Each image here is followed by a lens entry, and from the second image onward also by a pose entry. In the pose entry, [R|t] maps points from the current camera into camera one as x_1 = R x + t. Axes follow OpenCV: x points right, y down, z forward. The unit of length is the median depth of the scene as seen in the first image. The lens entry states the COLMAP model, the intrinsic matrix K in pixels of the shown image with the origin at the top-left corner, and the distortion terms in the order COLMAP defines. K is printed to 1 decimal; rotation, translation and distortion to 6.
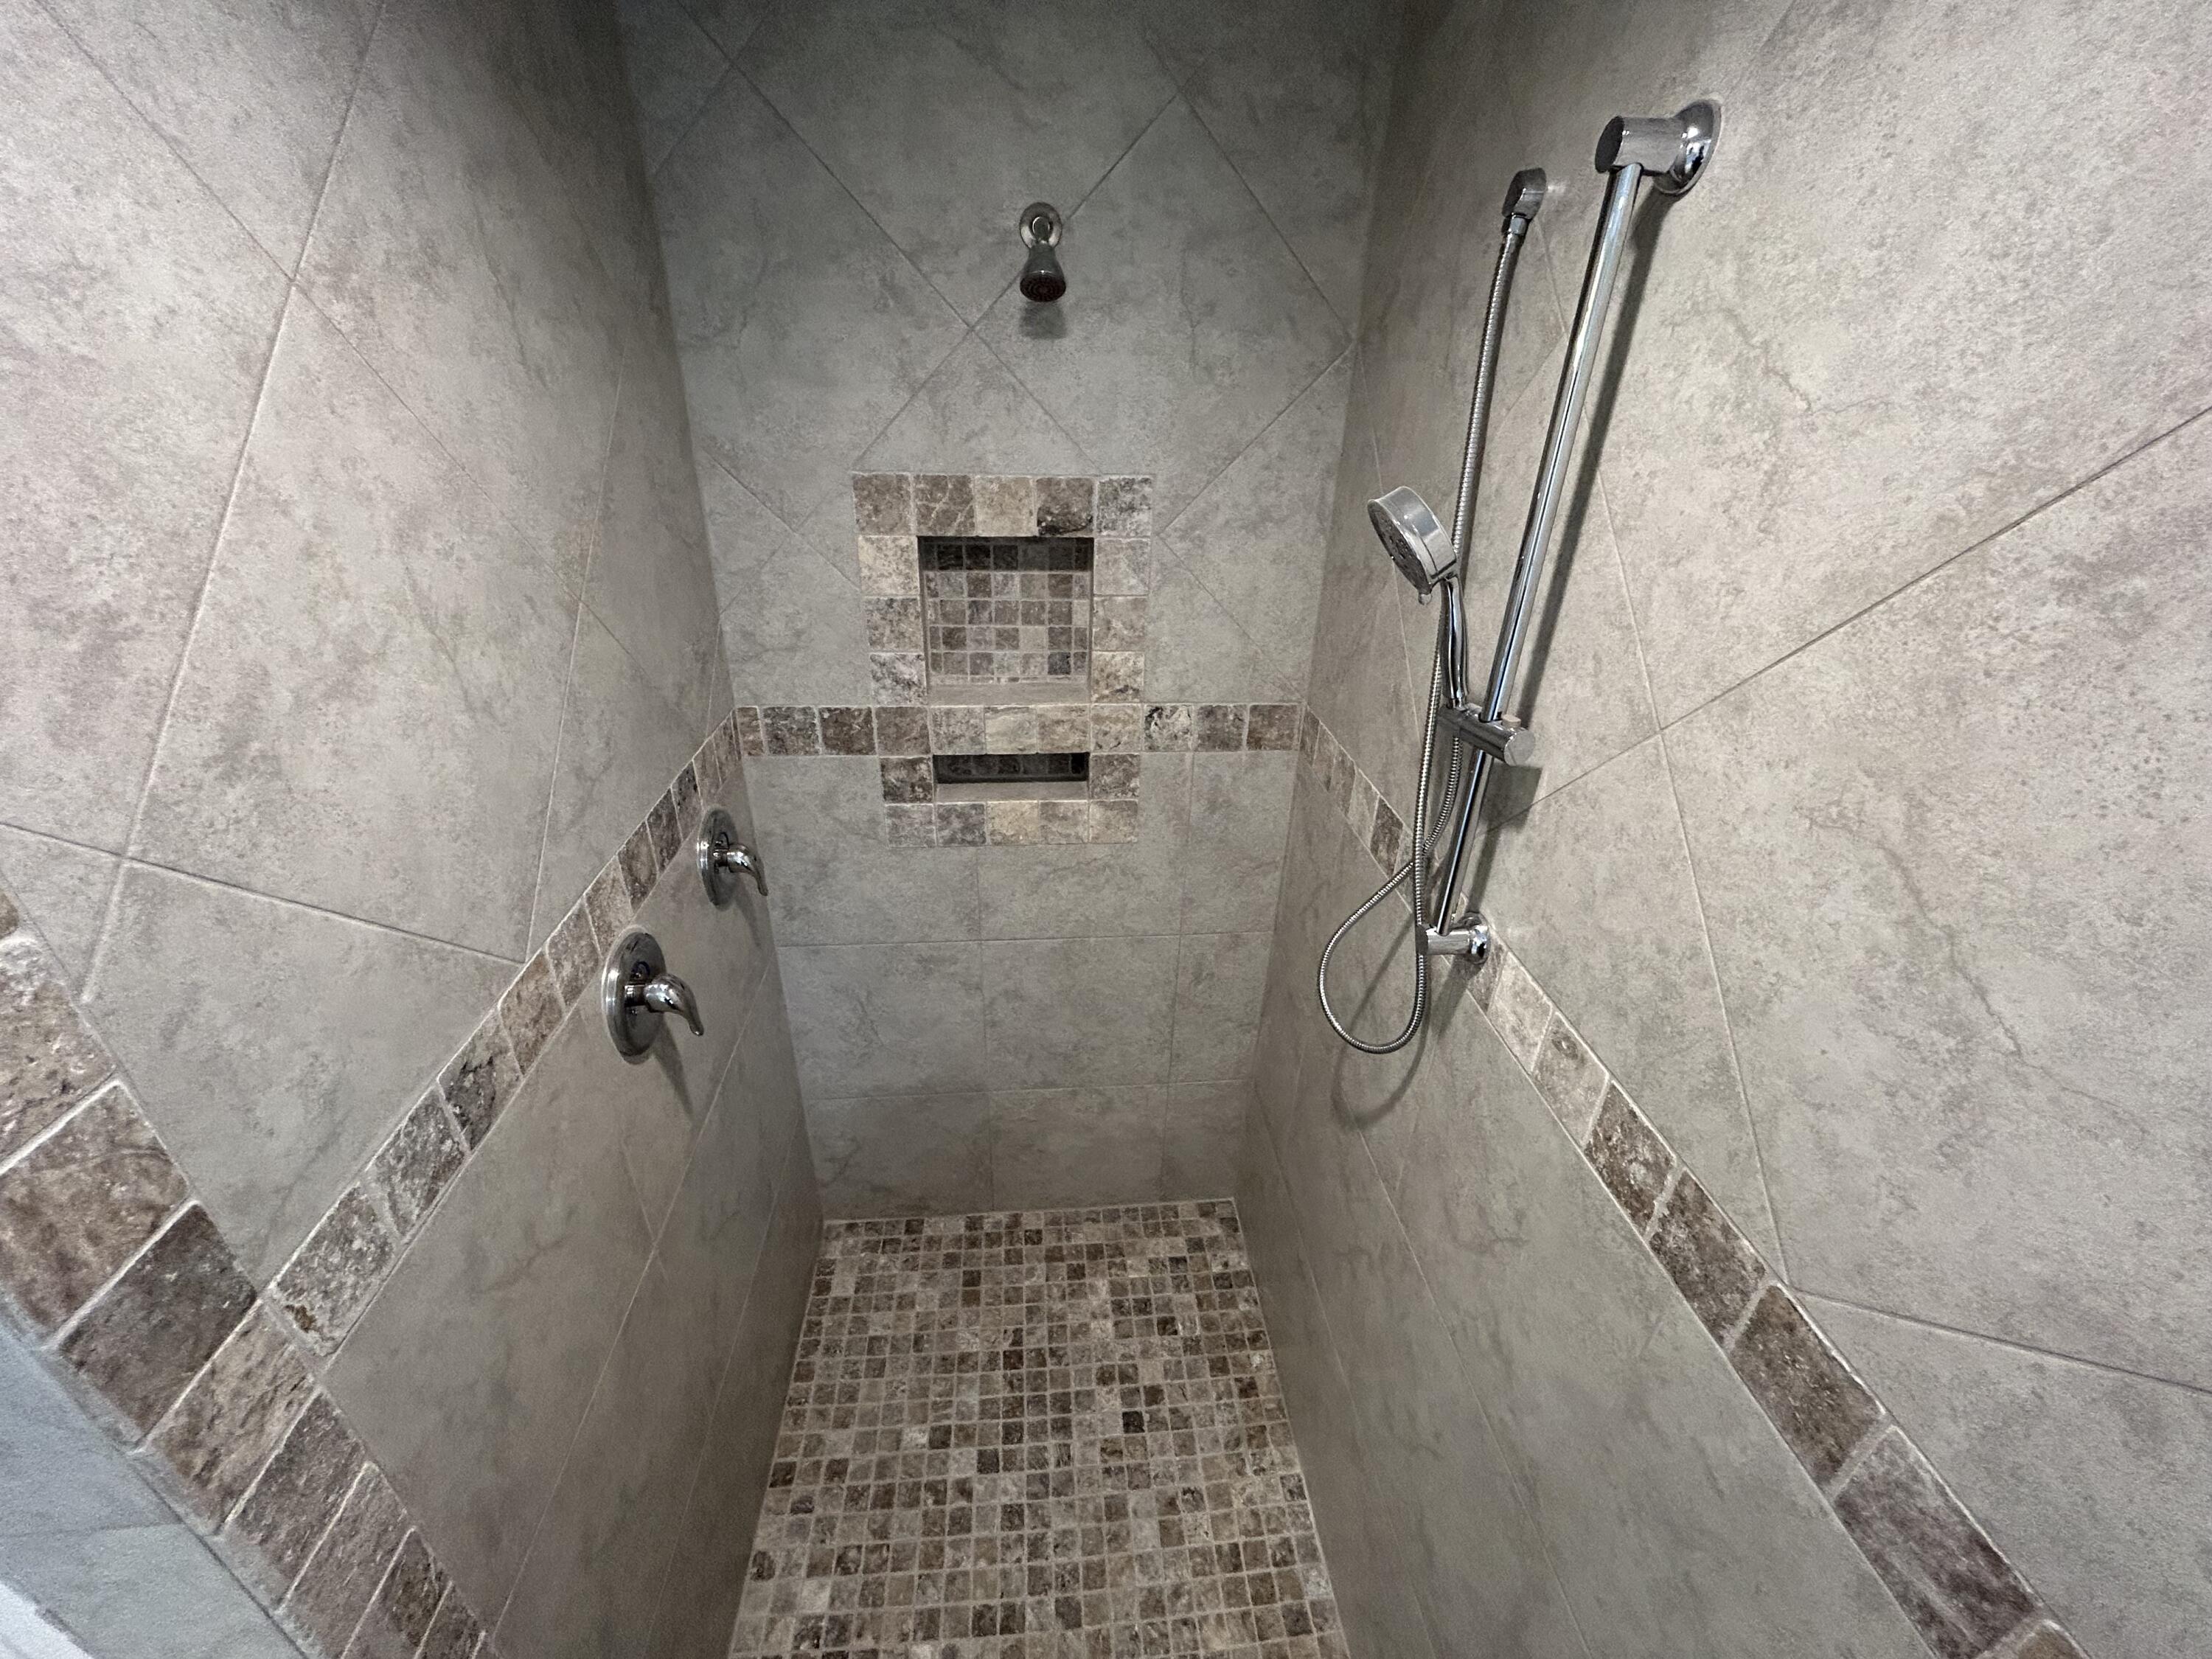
lens RADIAL K [[886.8, 0, 1102.7], [0, 886.8, 826.5], [0, 0, 1]] dist [-0.000373, -0.000782]
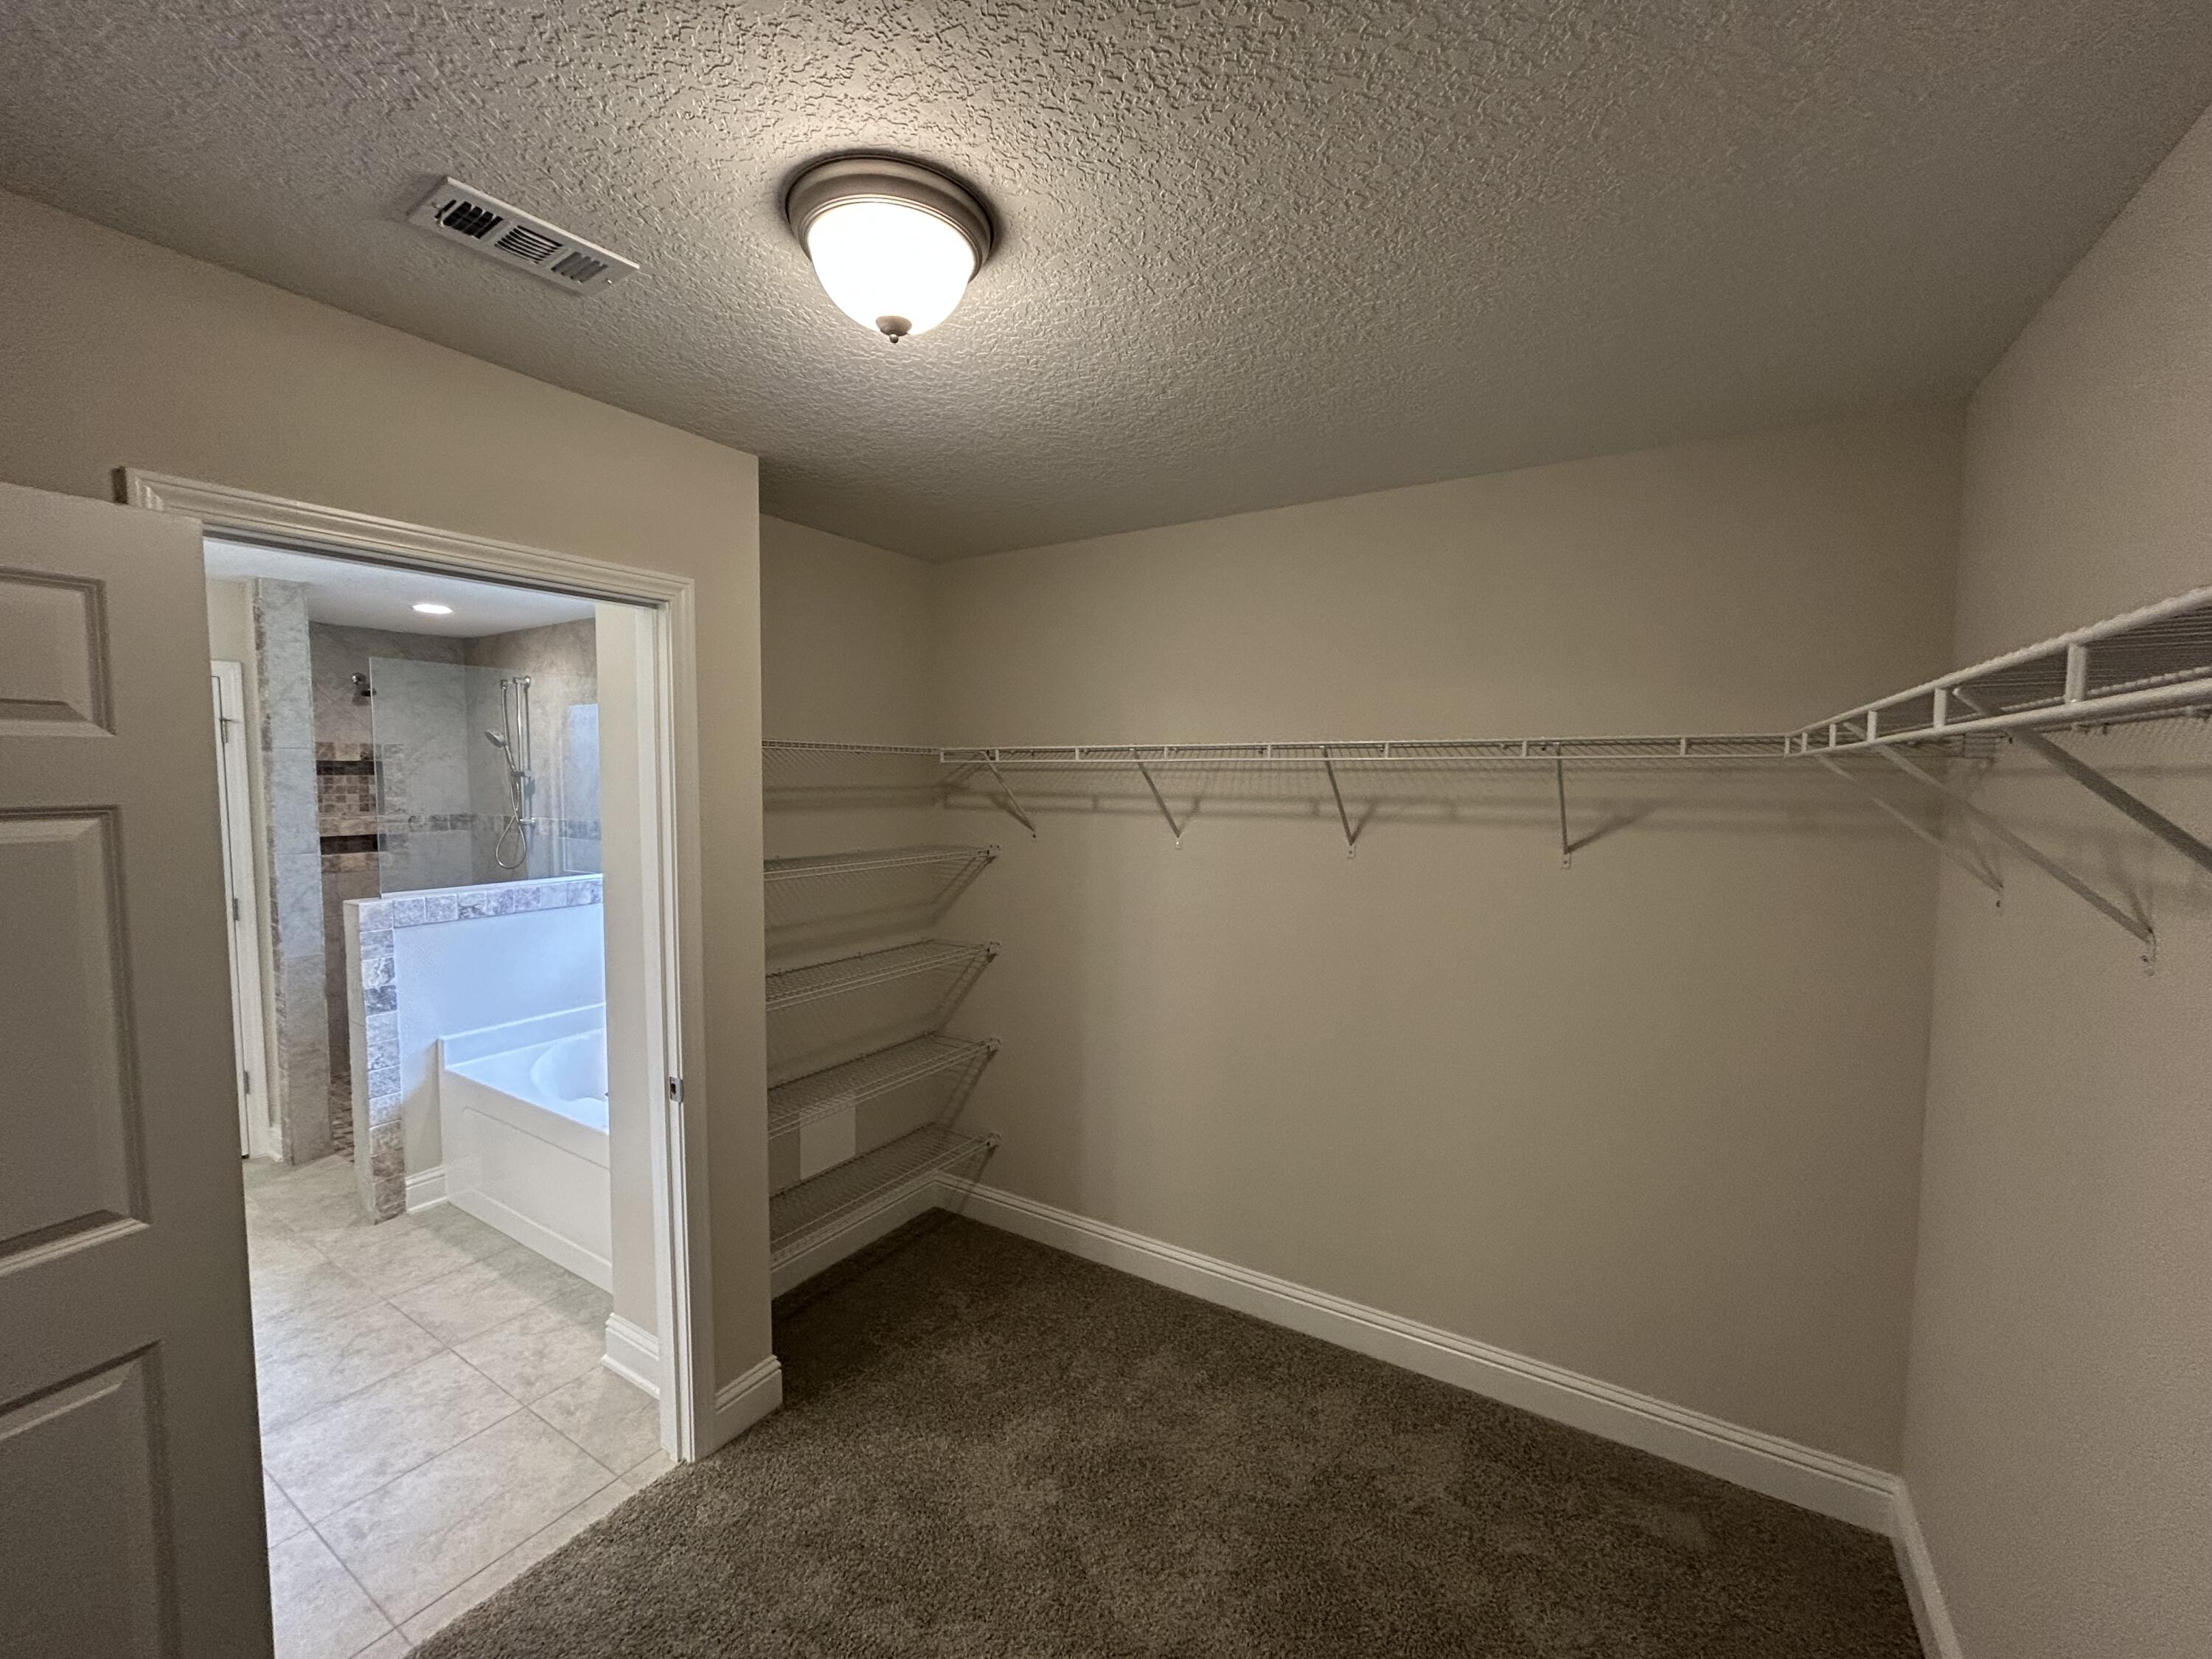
lens RADIAL K [[894.4, 0, 1088.8], [0, 894.4, 829.9], [0, 0, 1]] dist [-0.000293, 0.009418]
pose [[0.613143, -0.072597, 0.786629, -0.940141], [0.376838, 0.902048, -0.210480, 1.429165], [-0.694297, 0.425486, 0.580442, -2.358122]]
